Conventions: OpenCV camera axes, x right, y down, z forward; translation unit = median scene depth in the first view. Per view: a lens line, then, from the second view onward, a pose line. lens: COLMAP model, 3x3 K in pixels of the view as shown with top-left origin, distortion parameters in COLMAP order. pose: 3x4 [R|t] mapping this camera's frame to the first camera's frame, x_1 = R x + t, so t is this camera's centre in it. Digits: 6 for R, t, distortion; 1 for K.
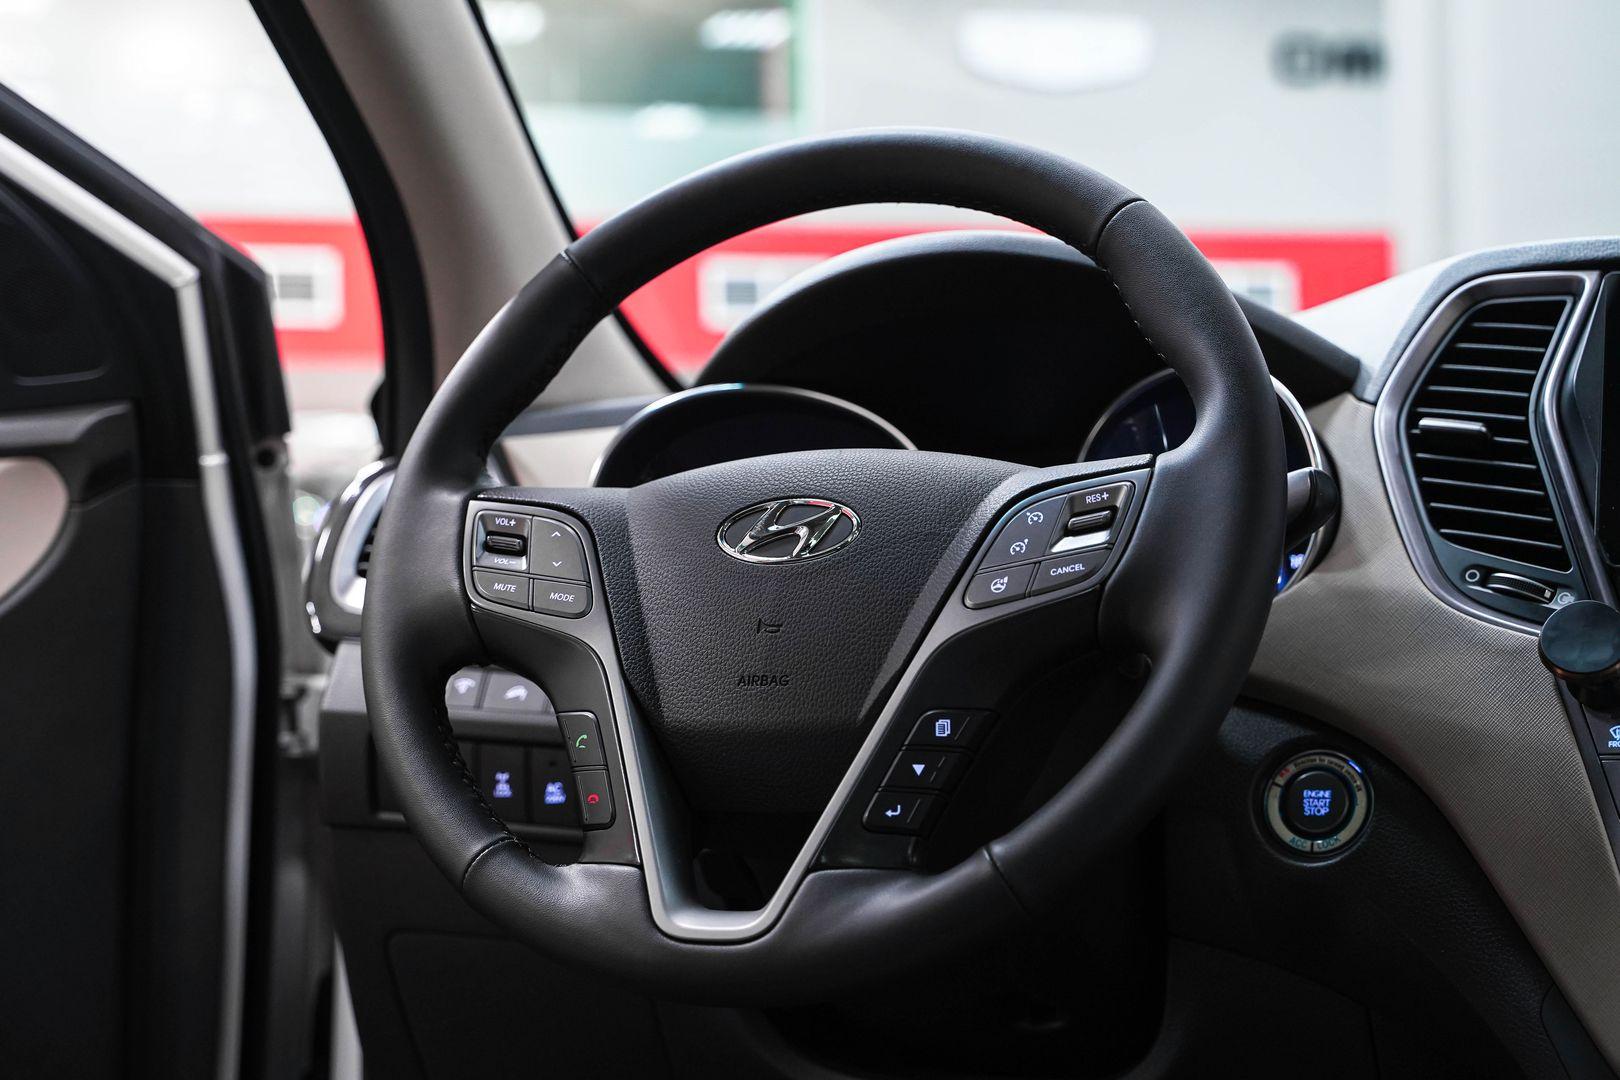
lens RADIAL K [[2614.2, 0, 772.7], [0, 2614.2, 495.7], [0, 0, 1]] dist [0.142352, 0.000000]
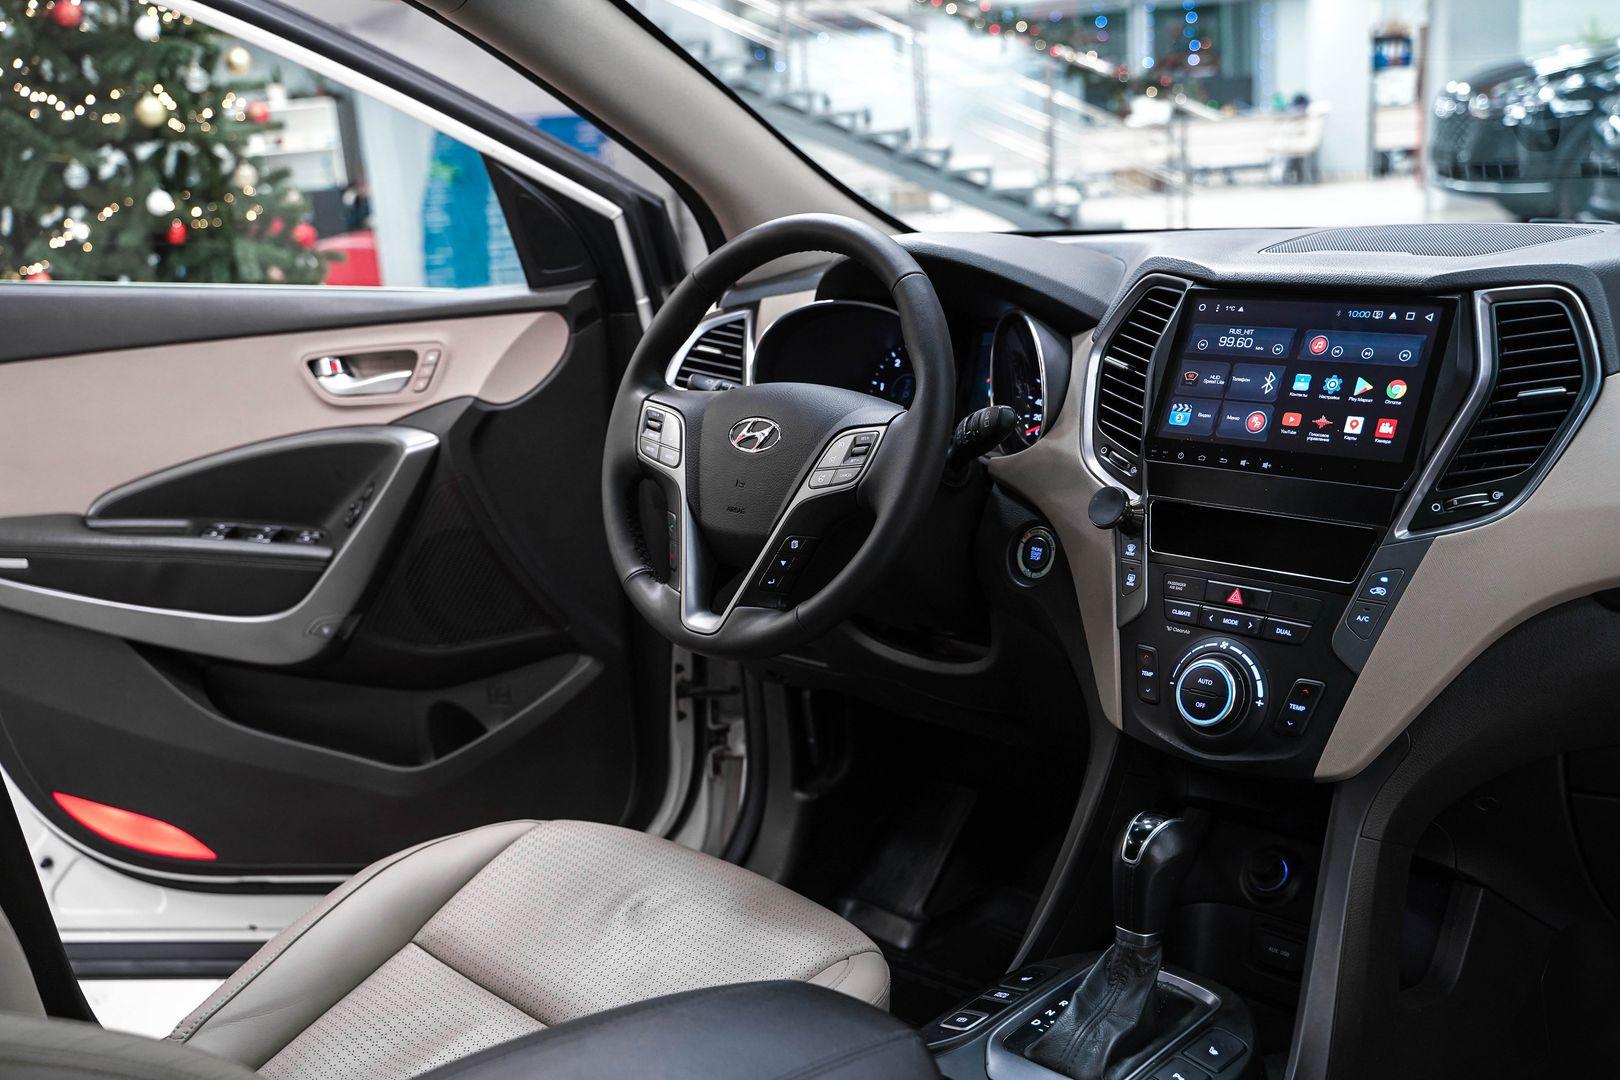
lens RADIAL K [[1696.8, 0, 809.5], [0, 1696.8, 535.8], [0, 0, 1]] dist [-0.012362, 0.000000]
pose [[0.930782, 0.049562, -0.362199, 0.521867], [0.066587, 0.951210, 0.301274, -0.304167], [0.359459, -0.304538, 0.882069, -0.209486]]
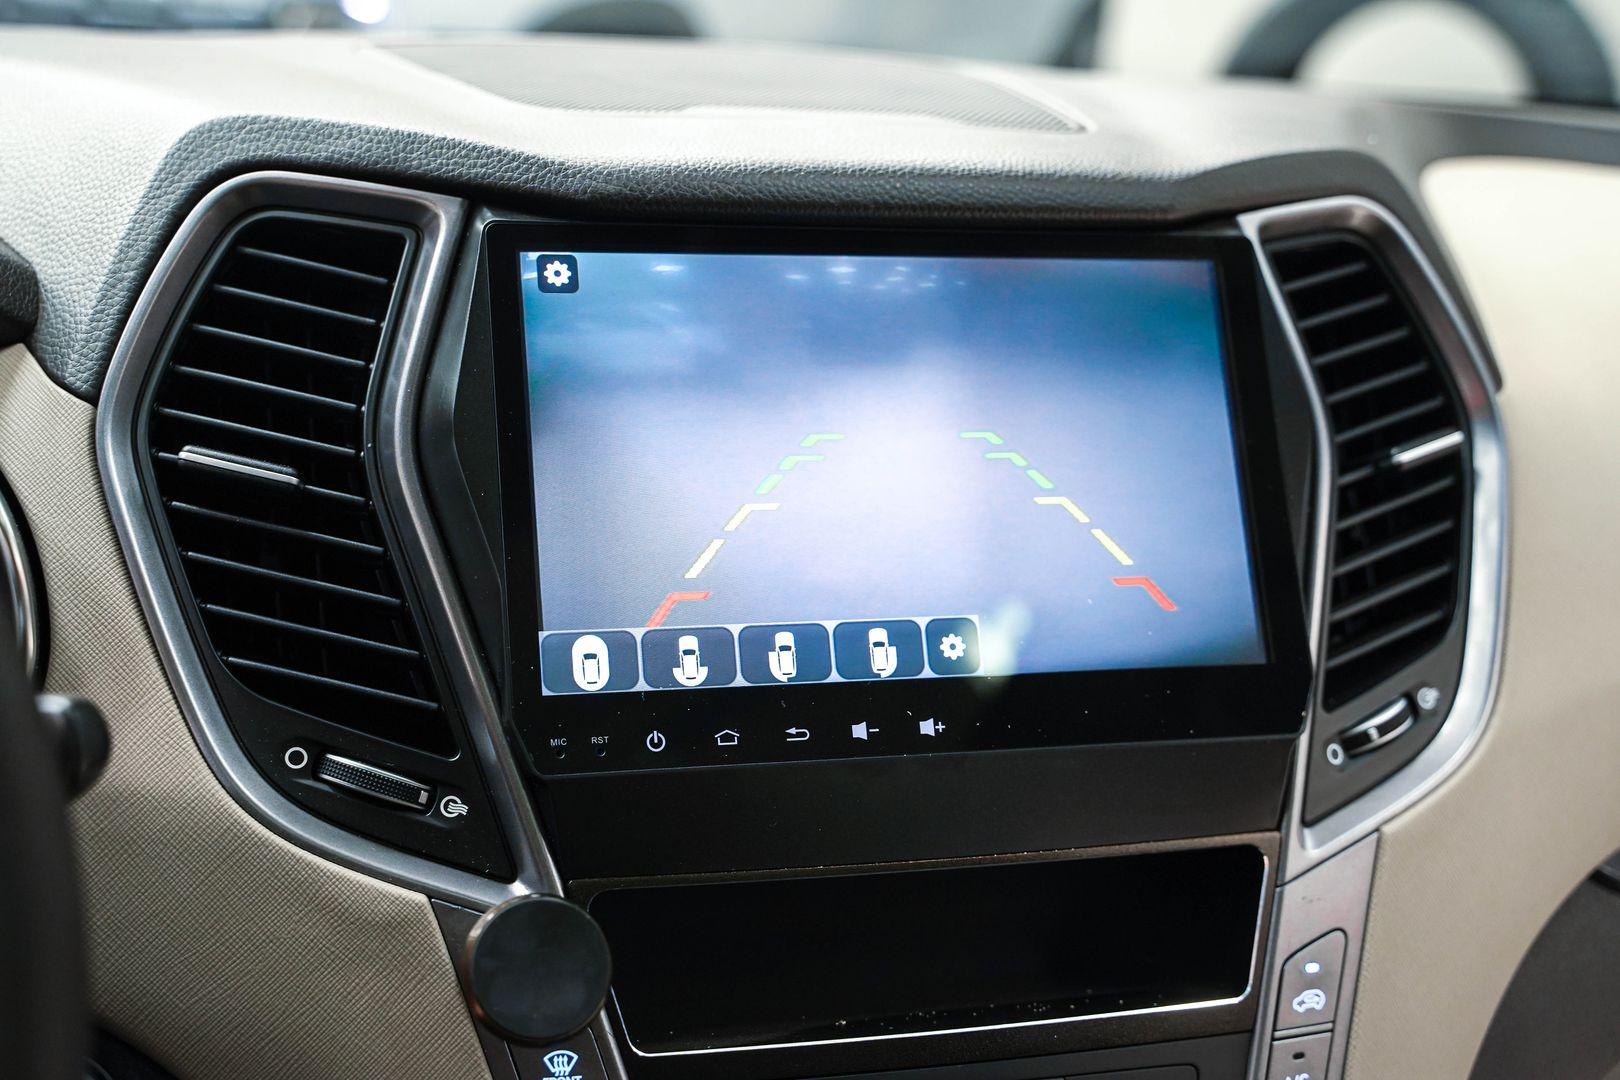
lens RADIAL K [[2085.8, 0, 806.3], [0, 2085.8, 548.9], [0, 0, 1]] dist [0.096895, 0.000000]
pose [[0.774933, -0.130506, 0.618423, 0.064877], [-0.110150, 0.935591, 0.335465, -0.188655], [-0.622371, -0.328082, 0.710645, 0.603361]]
